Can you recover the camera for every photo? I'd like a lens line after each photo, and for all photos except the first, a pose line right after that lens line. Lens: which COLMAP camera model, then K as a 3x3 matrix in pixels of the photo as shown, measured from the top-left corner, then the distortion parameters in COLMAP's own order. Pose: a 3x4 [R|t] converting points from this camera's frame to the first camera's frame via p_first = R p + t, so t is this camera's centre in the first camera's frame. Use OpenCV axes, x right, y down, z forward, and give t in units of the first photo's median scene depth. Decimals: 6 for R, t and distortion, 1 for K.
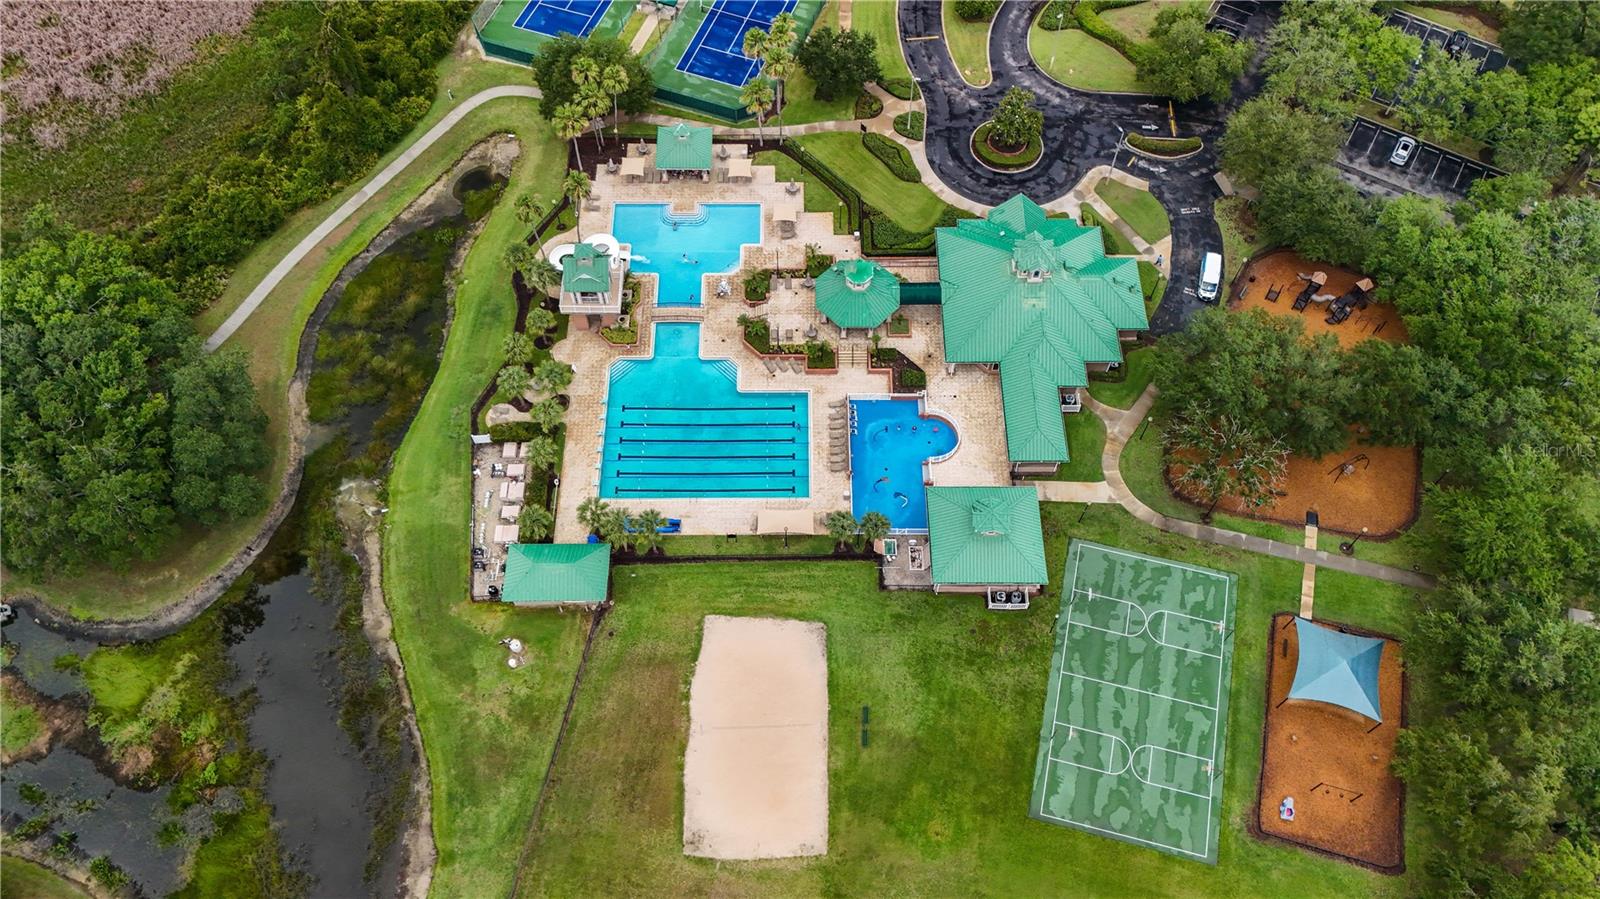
lens RADIAL K [[1169.9, 0, 797.9], [0, 1169.9, 451.5], [0, 0, 1]] dist [0.075751, -0.071042]
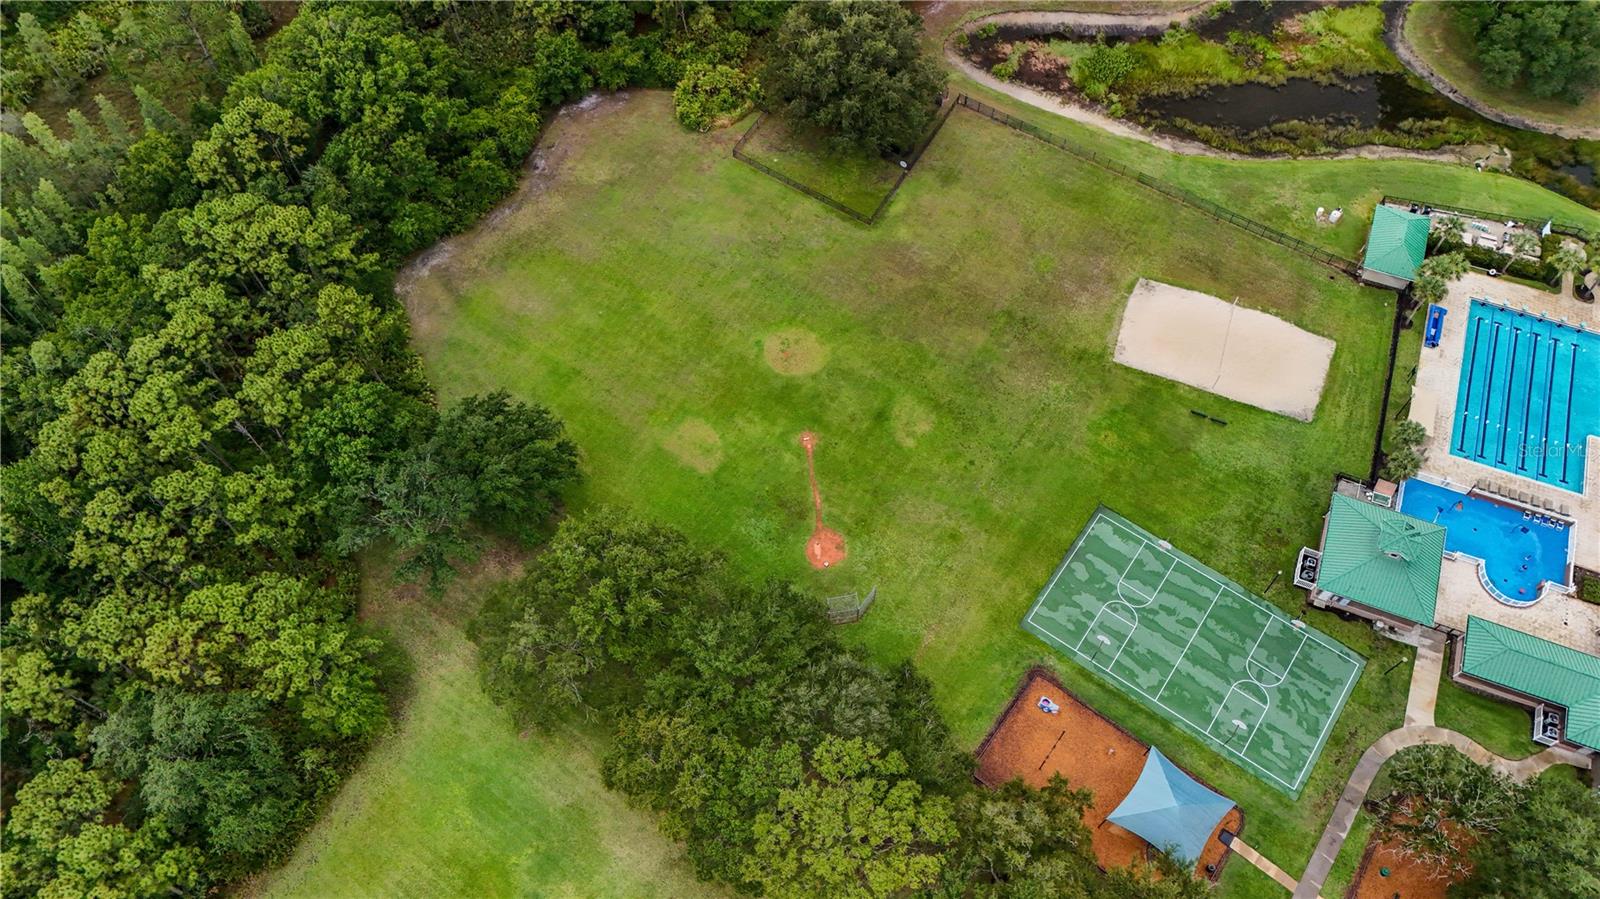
lens RADIAL K [[1169.9, 0, 797.9], [0, 1169.9, 451.5], [0, 0, 1]] dist [0.075751, -0.071042]
pose [[-0.370475, 0.800691, -0.470789, 0.688458], [-0.804979, -0.023892, 0.592822, -0.114368], [0.463419, 0.598601, 0.653390, 0.066601]]
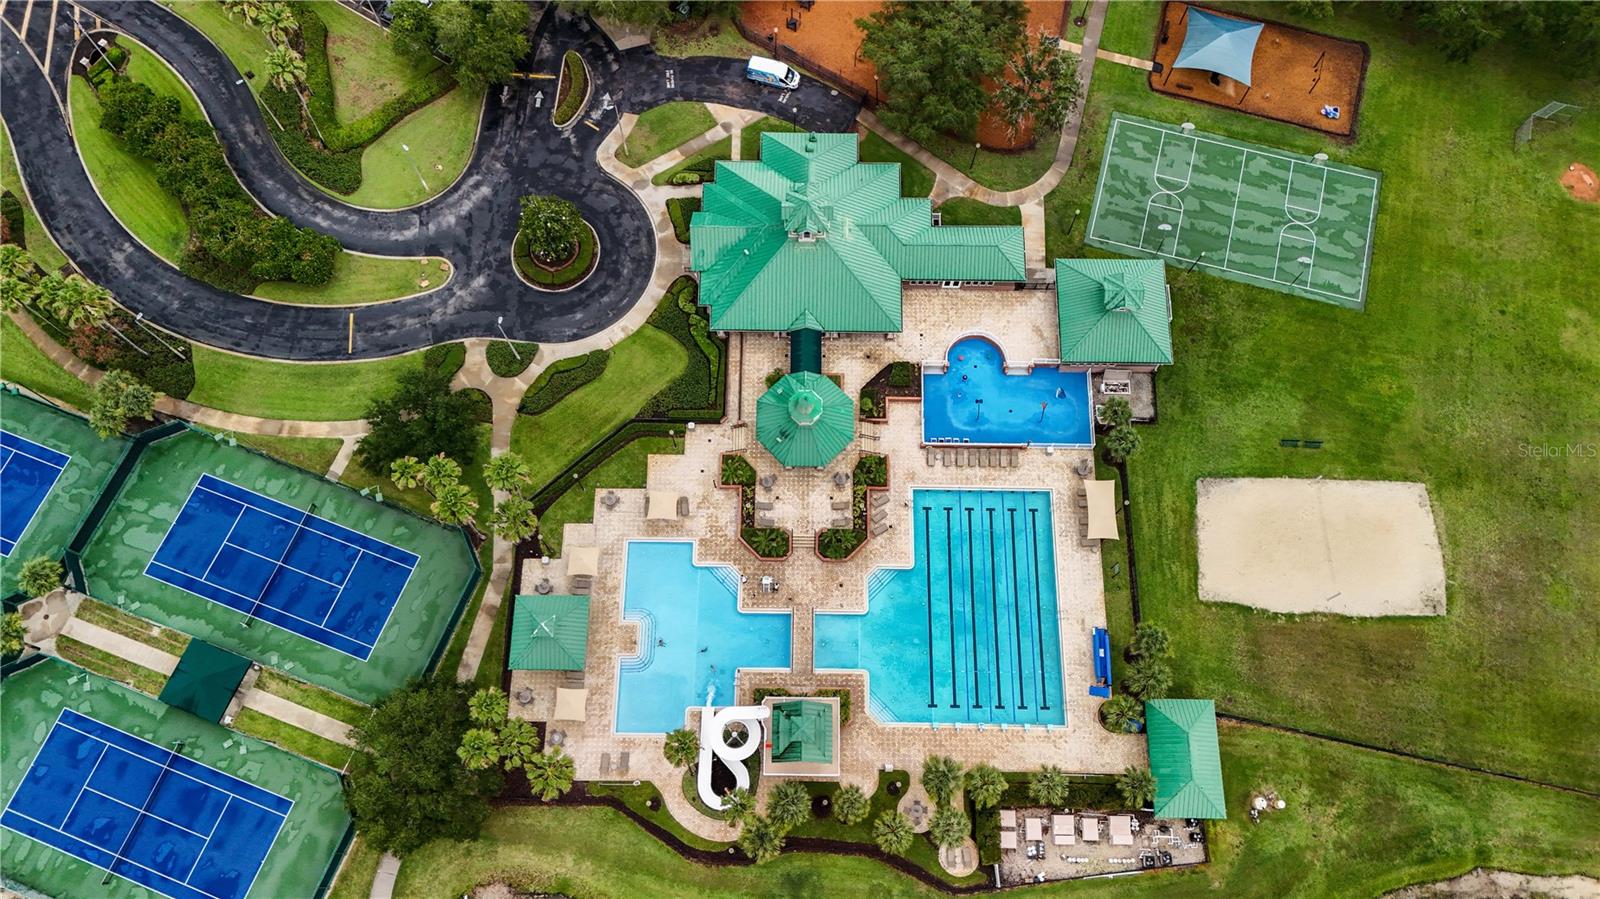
lens RADIAL K [[1169.9, 0, 797.9], [0, 1169.9, 451.5], [0, 0, 1]] dist [0.075751, -0.071042]
pose [[0.015121, -0.947889, 0.318240, -0.255064], [0.861063, 0.174135, 0.477753, -0.572294], [-0.508274, 0.266801, 0.818826, 0.328347]]
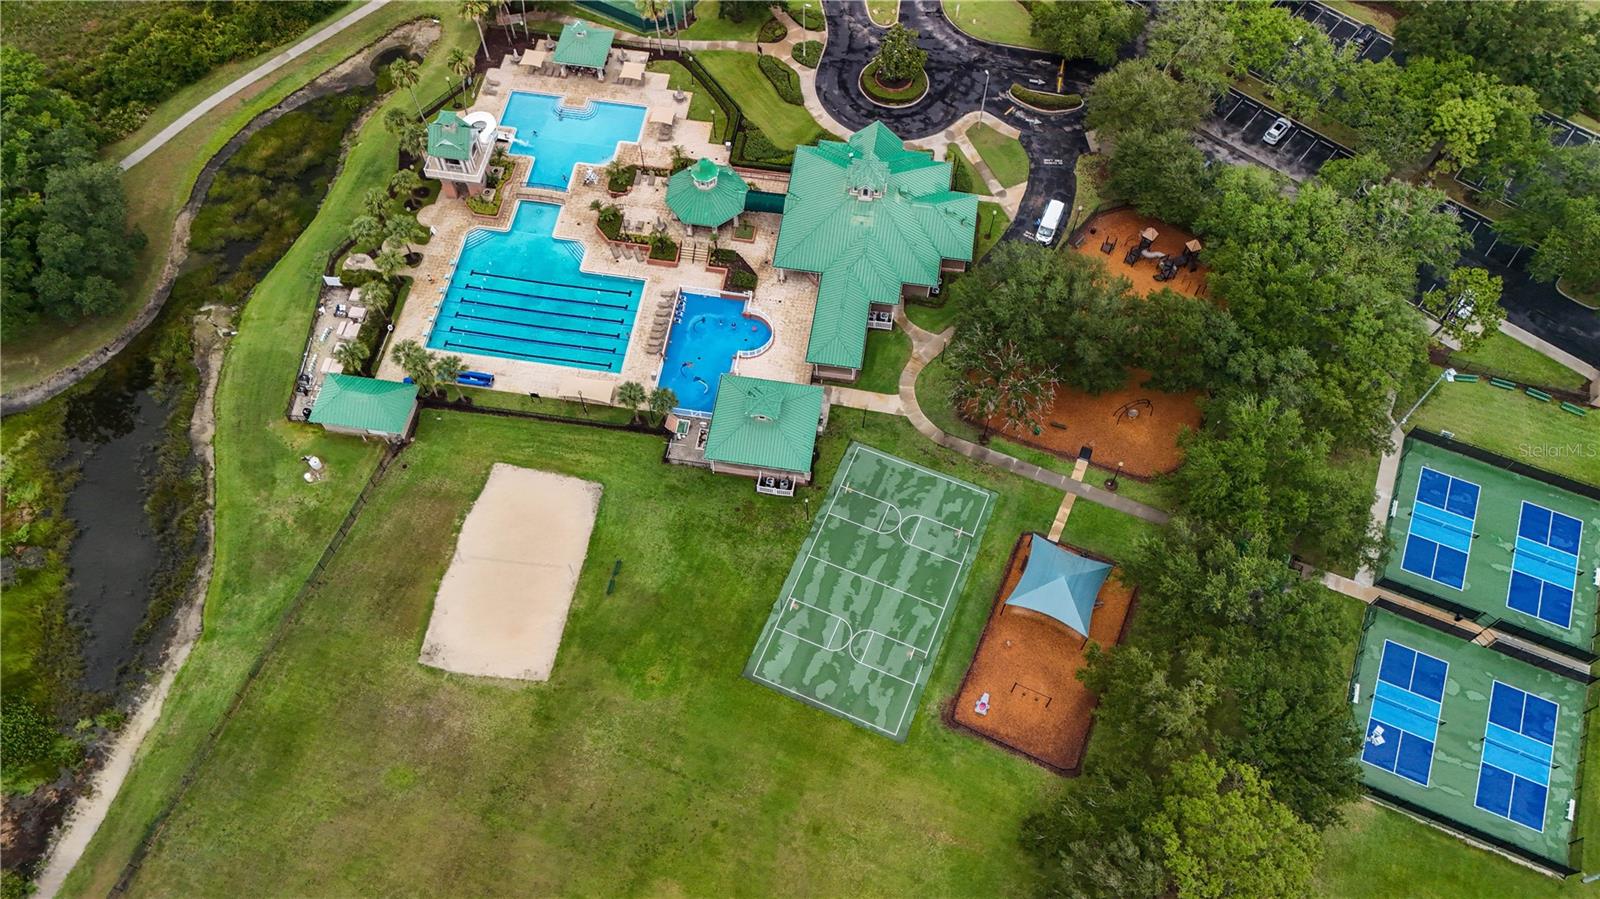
lens RADIAL K [[1169.9, 0, 797.9], [0, 1169.9, 451.5], [0, 0, 1]] dist [0.075751, -0.071042]
pose [[0.988257, 0.134486, -0.072535, 0.252323], [-0.134524, 0.990901, 0.004385, 0.082382], [0.072464, 0.005424, 0.997356, -0.047423]]
